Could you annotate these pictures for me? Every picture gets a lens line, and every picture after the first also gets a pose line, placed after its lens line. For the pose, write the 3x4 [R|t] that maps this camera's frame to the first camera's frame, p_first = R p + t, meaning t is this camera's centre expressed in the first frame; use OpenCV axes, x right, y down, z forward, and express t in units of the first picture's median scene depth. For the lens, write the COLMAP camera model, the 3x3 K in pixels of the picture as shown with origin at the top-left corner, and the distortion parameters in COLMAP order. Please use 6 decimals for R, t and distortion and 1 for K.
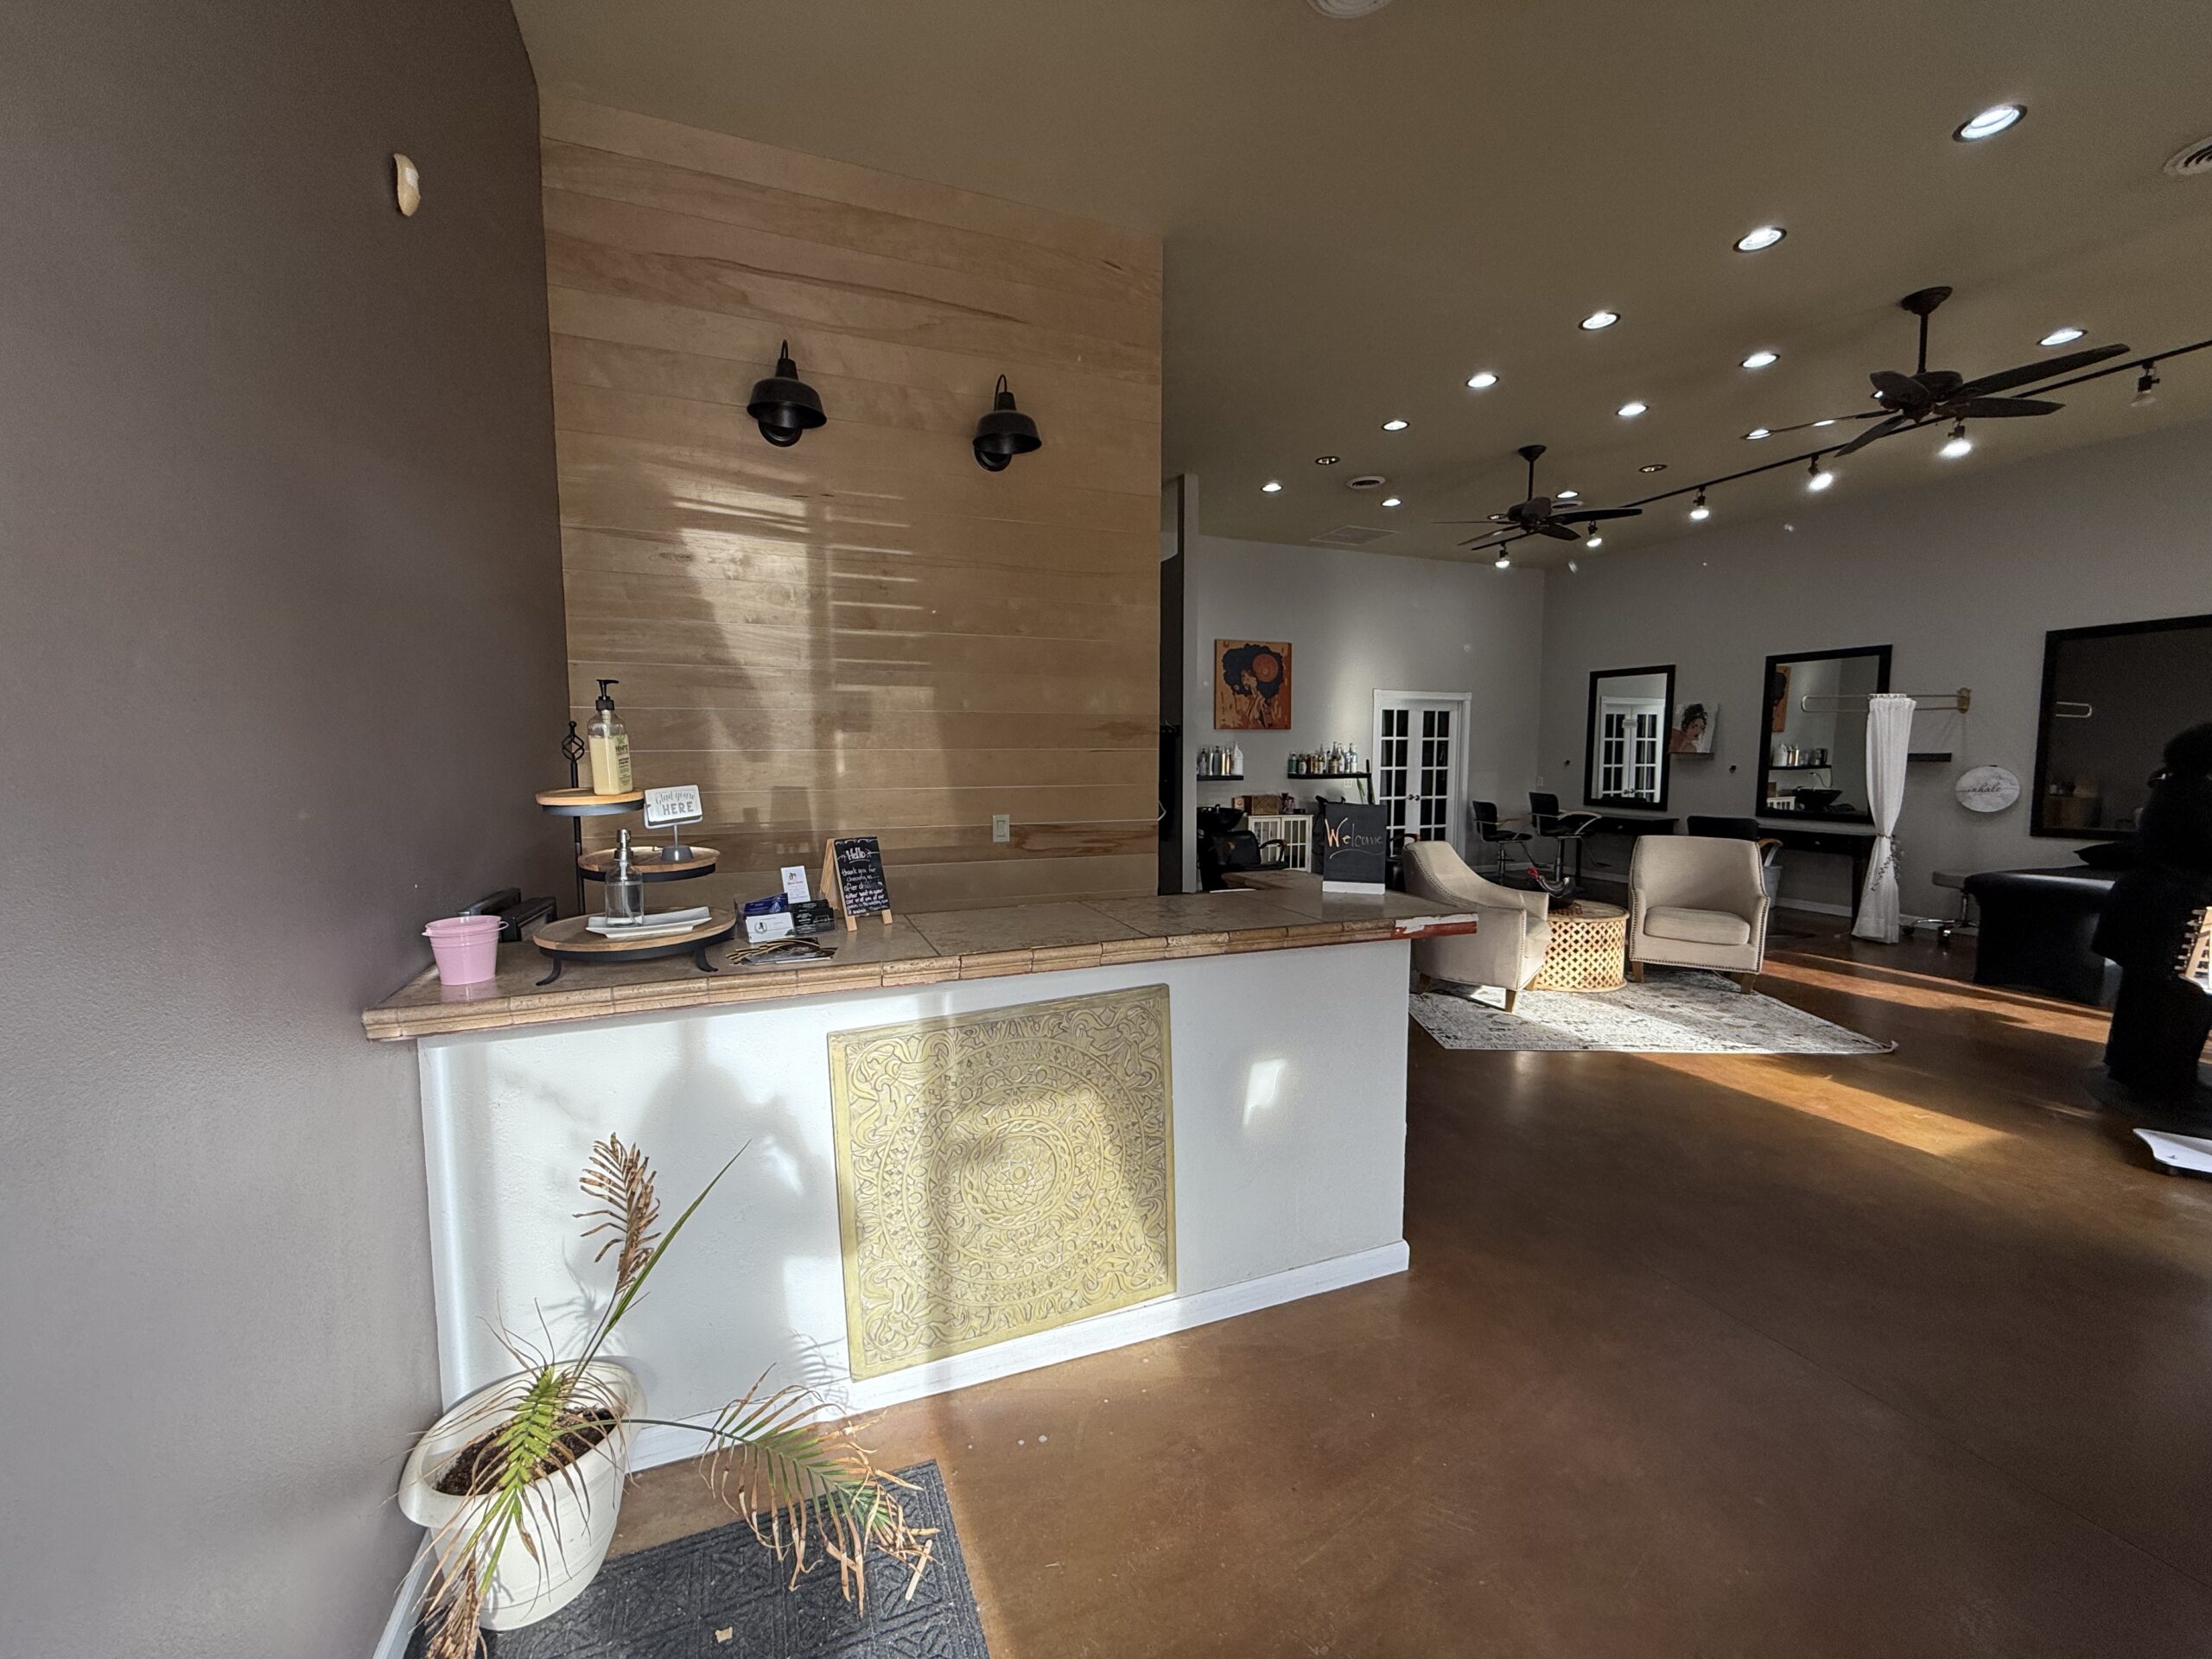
lens RADIAL K [[884.8, 0, 1094.6], [0, 884.8, 835.3], [0, 0, 1]] dist [-0.001939, -0.000525]
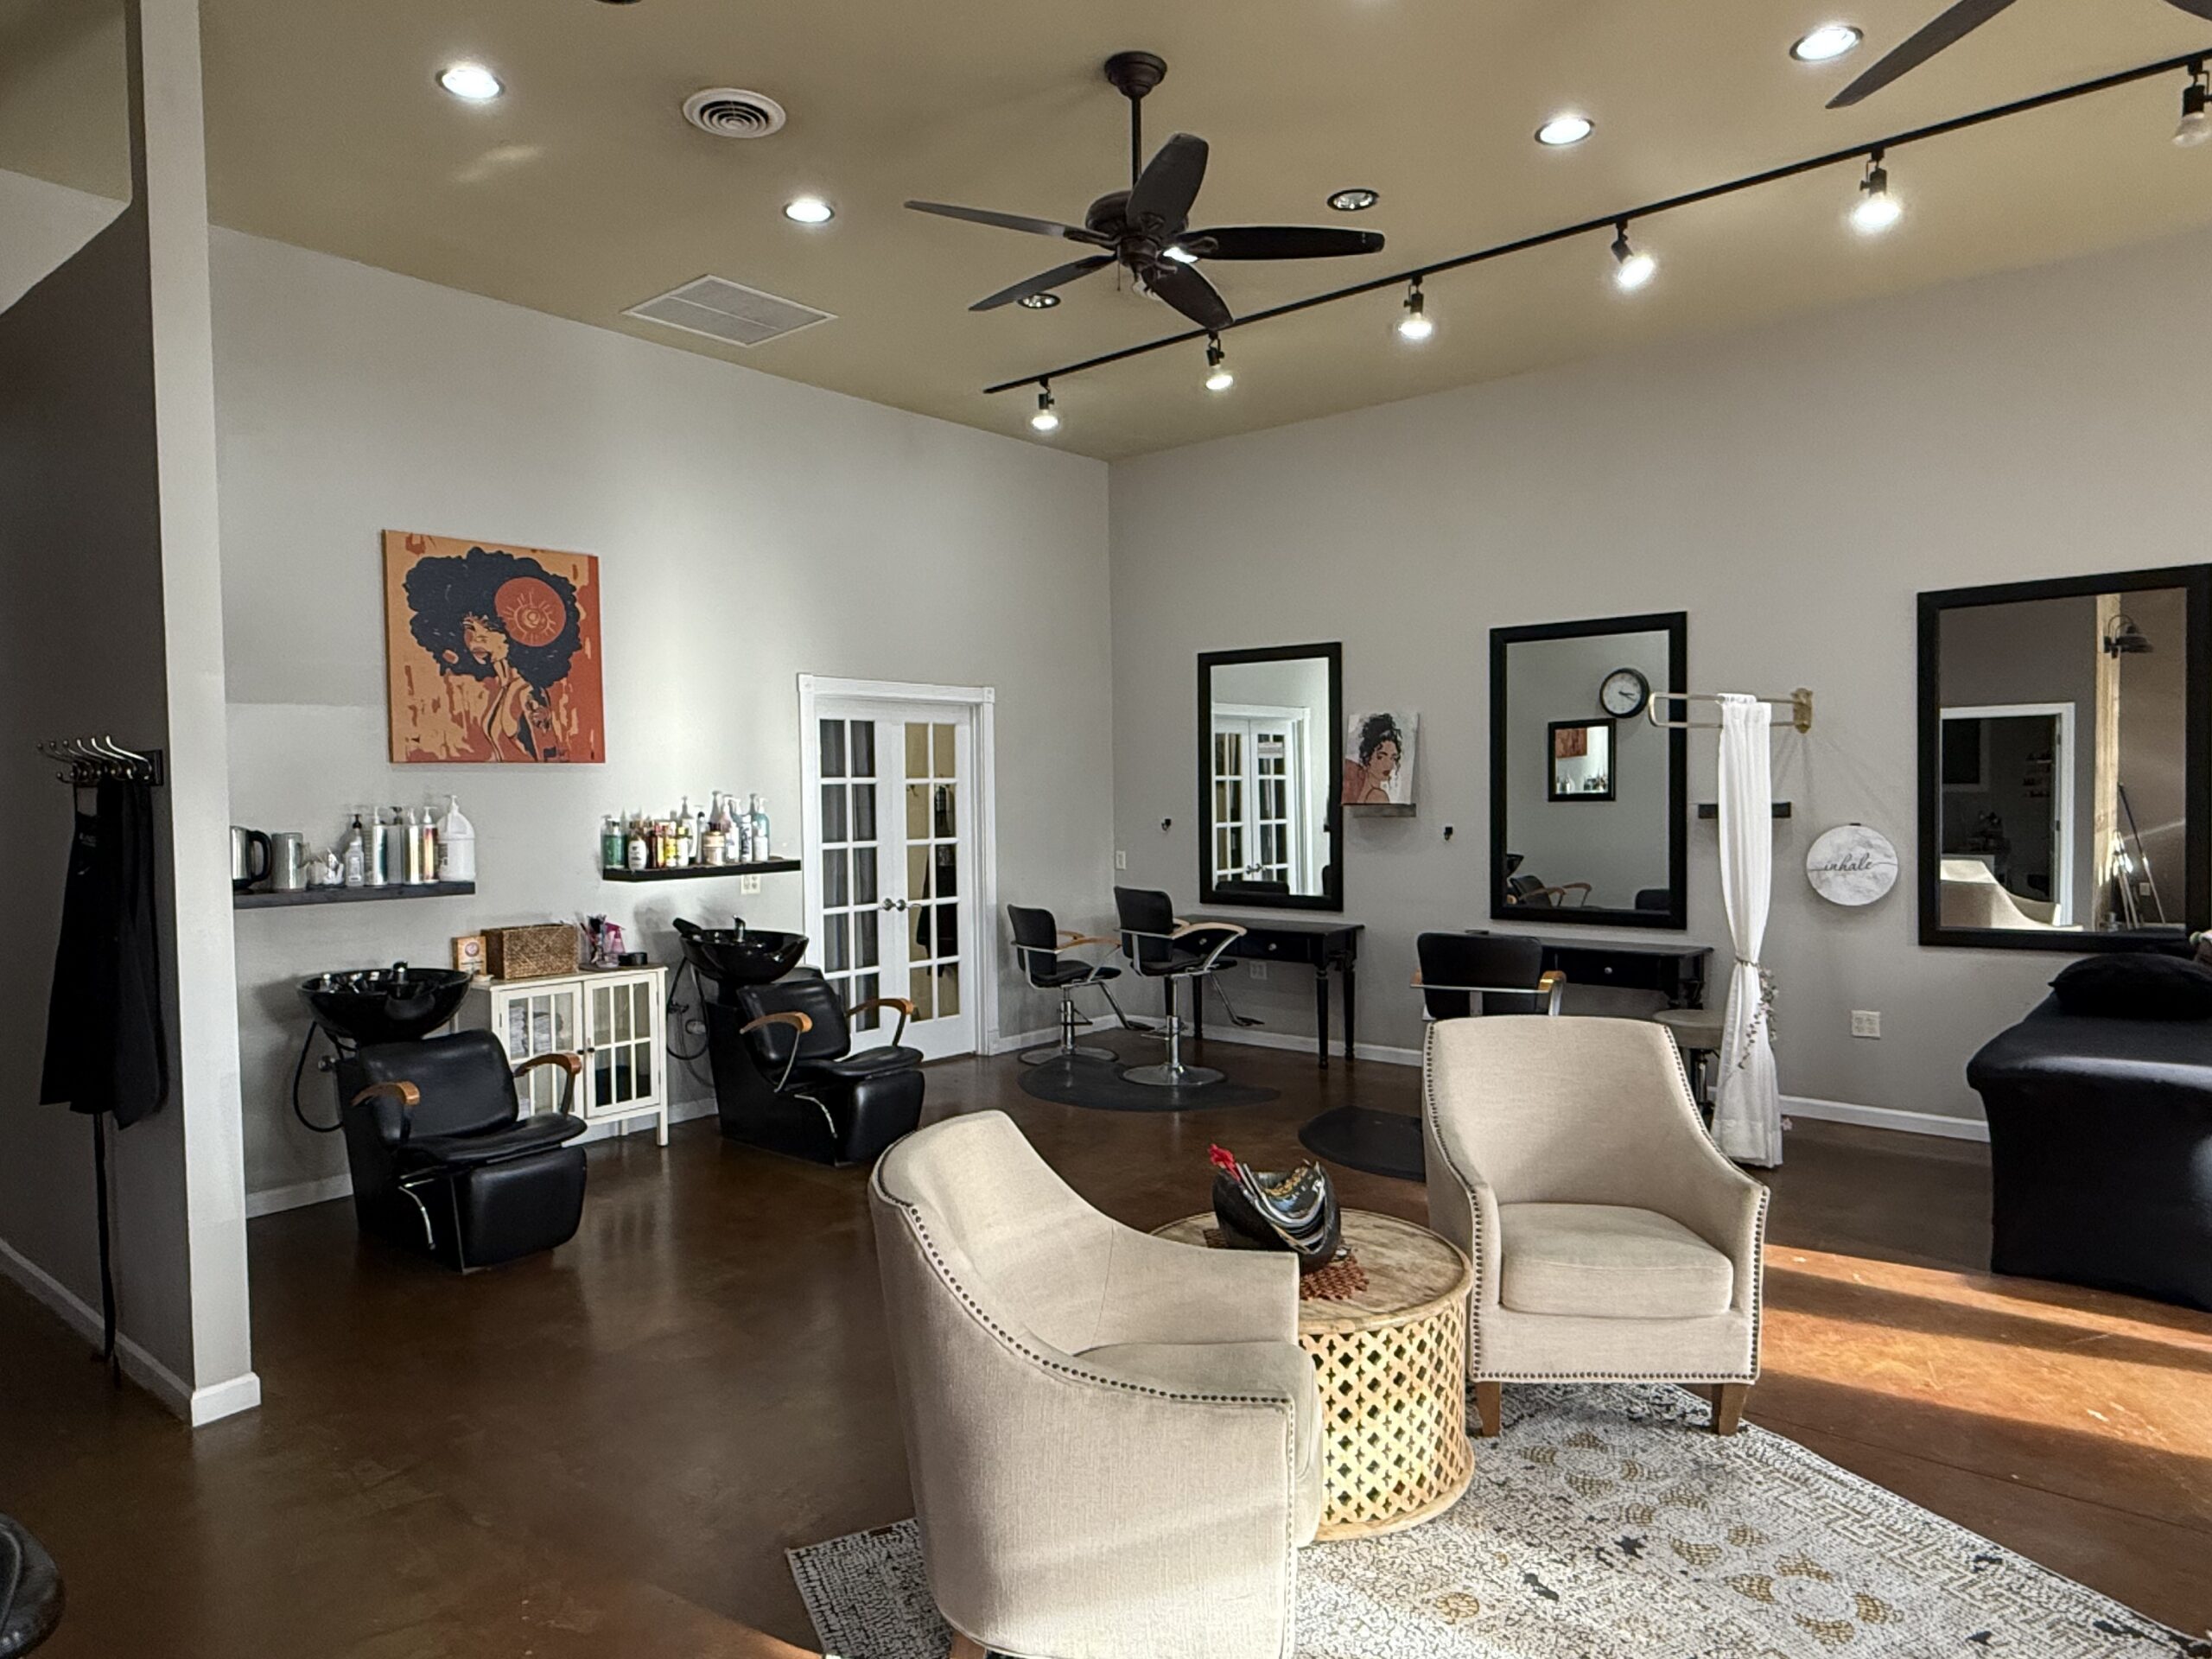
lens RADIAL K [[1382.4, 0, 1100.1], [0, 1382.4, 832.4], [0, 0, 1]] dist [-0.012540, 0.014447]
pose [[0.878963, -0.026228, 0.476168, 0.119452], [0.057575, 0.997019, -0.051361, -0.041241], [-0.473401, 0.072560, 0.877853, 0.331347]]
